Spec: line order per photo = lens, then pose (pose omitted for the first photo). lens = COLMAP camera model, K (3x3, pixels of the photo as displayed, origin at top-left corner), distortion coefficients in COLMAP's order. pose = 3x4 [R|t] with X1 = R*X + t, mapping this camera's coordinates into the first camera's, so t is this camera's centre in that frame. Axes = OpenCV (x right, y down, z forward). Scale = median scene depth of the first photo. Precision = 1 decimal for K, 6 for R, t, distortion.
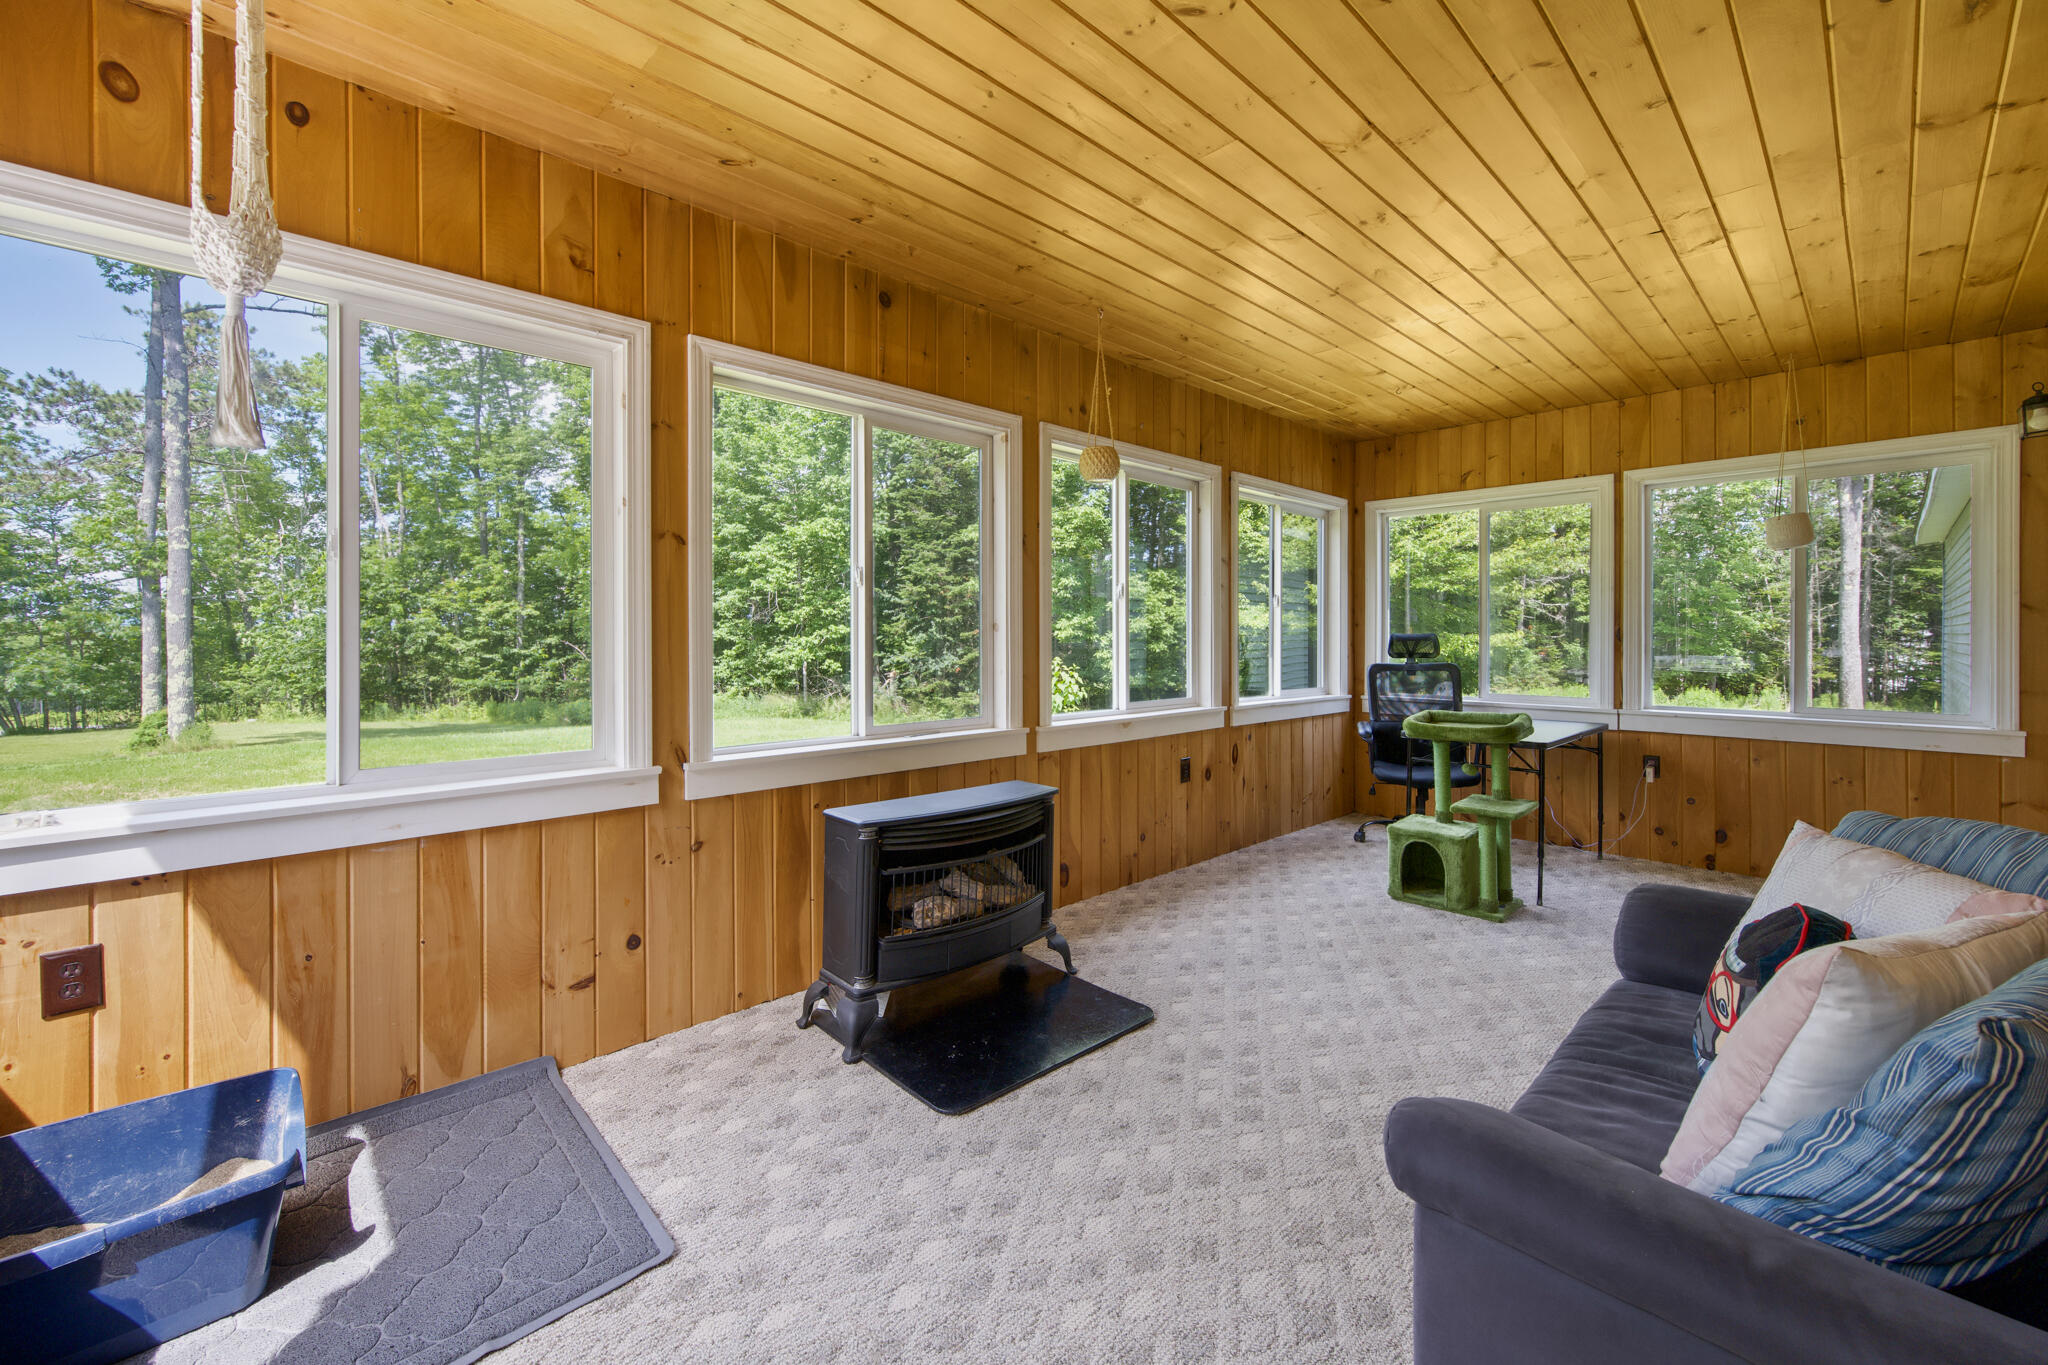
lens RADIAL K [[810.8, 0, 1024.5], [0, 810.8, 640.7], [0, 0, 1]] dist [-0.001714, -0.000089]
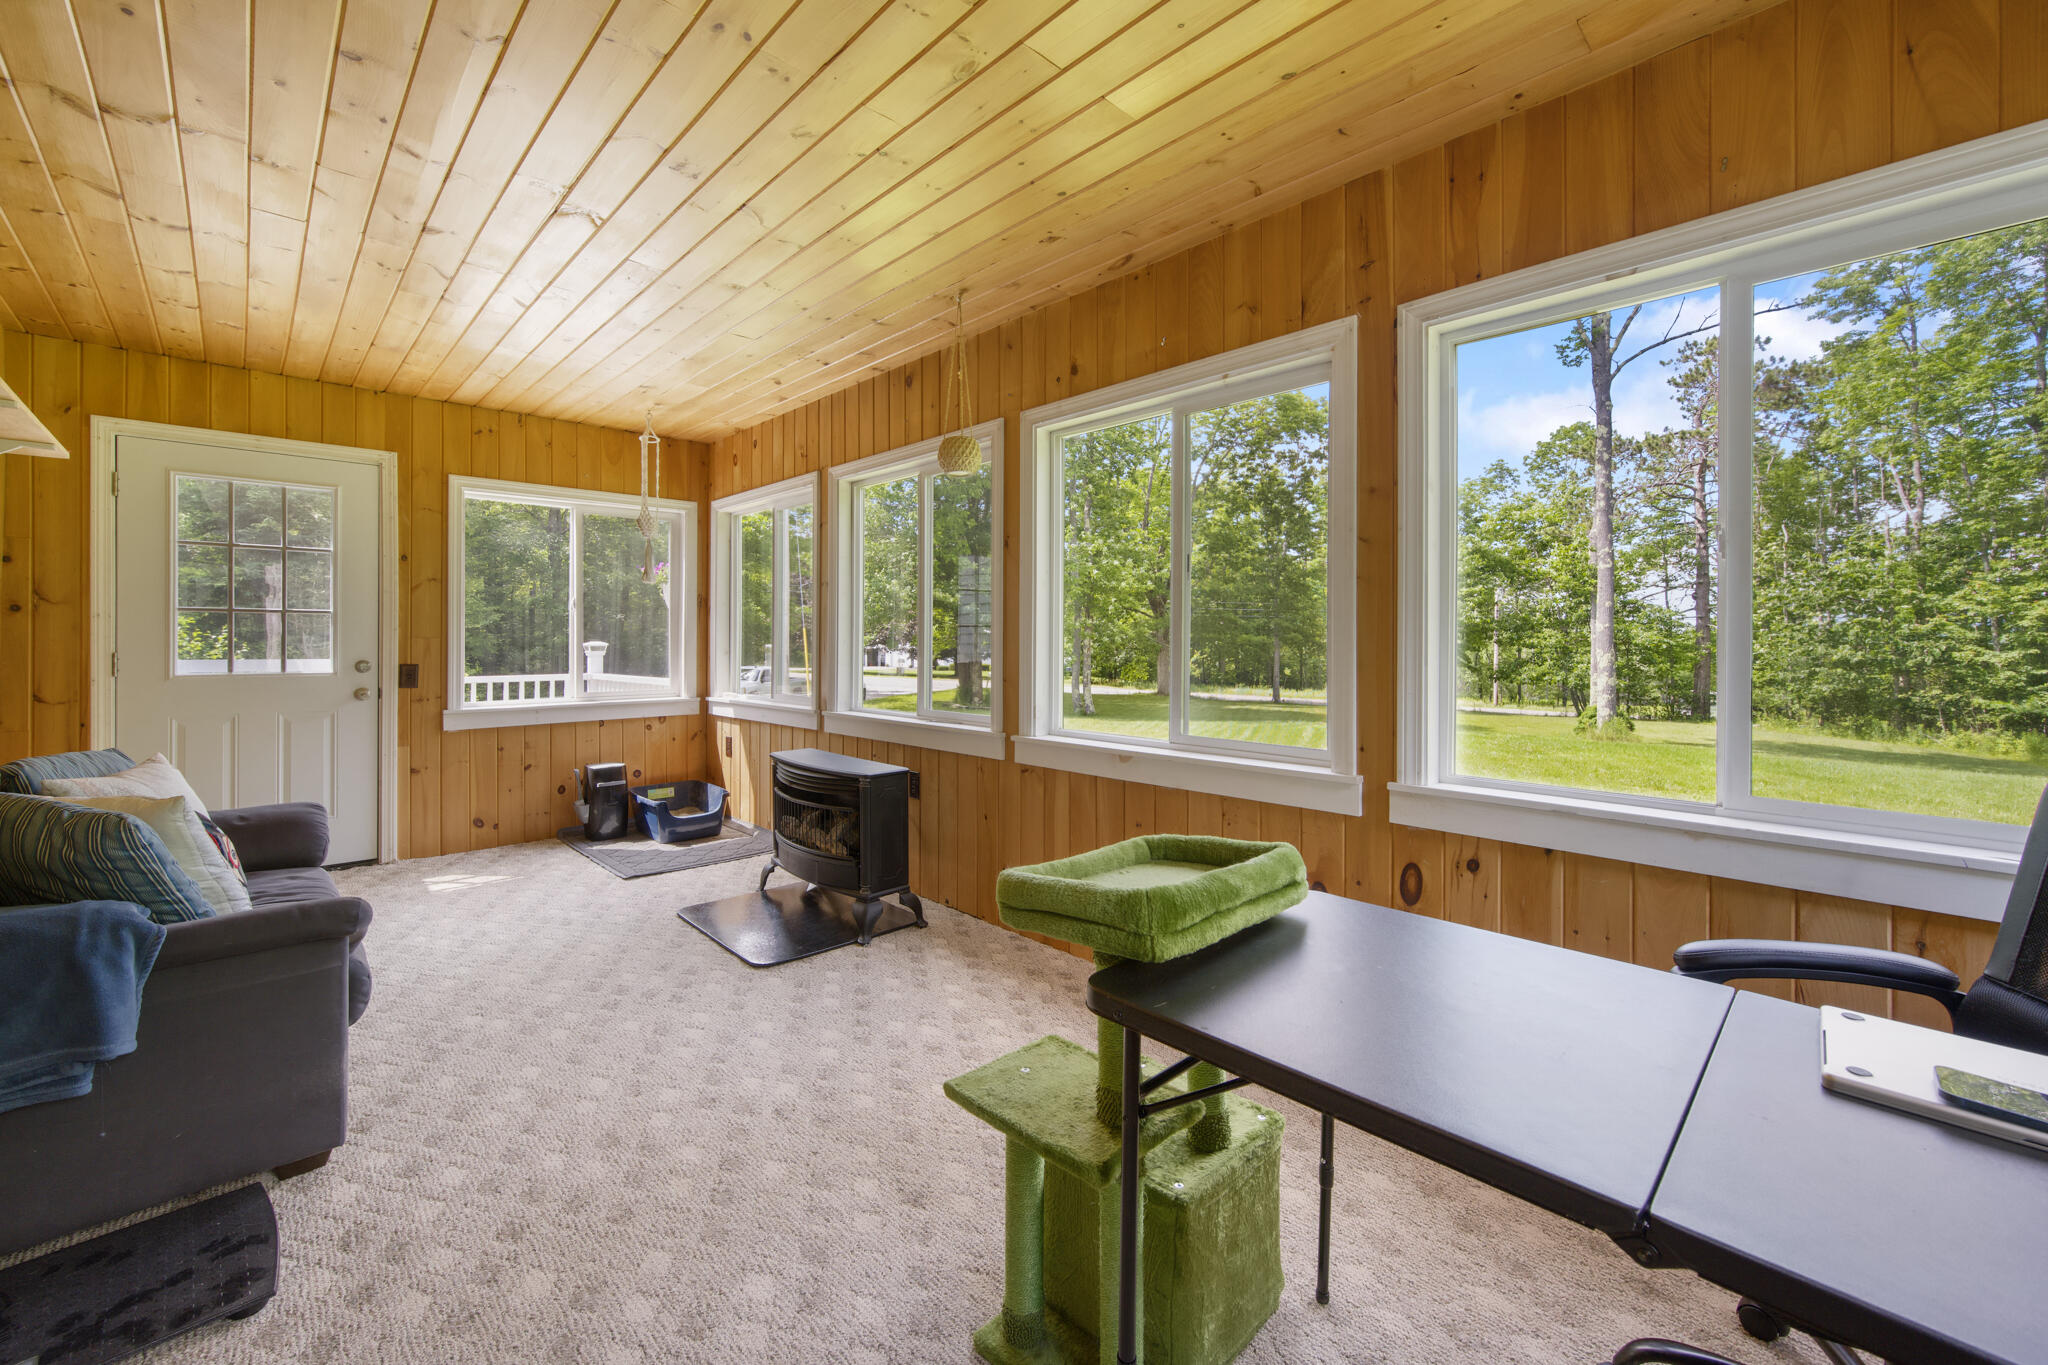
lens RADIAL K [[821.7, 0, 1026.2], [0, 821.7, 642.6], [0, 0, 1]] dist [0.001340, 0.000255]
pose [[0.012371, 0.002665, -0.999920, 0.961742], [-0.009623, 0.999950, 0.002546, -0.004616], [0.999877, 0.009591, 0.012396, 0.980446]]
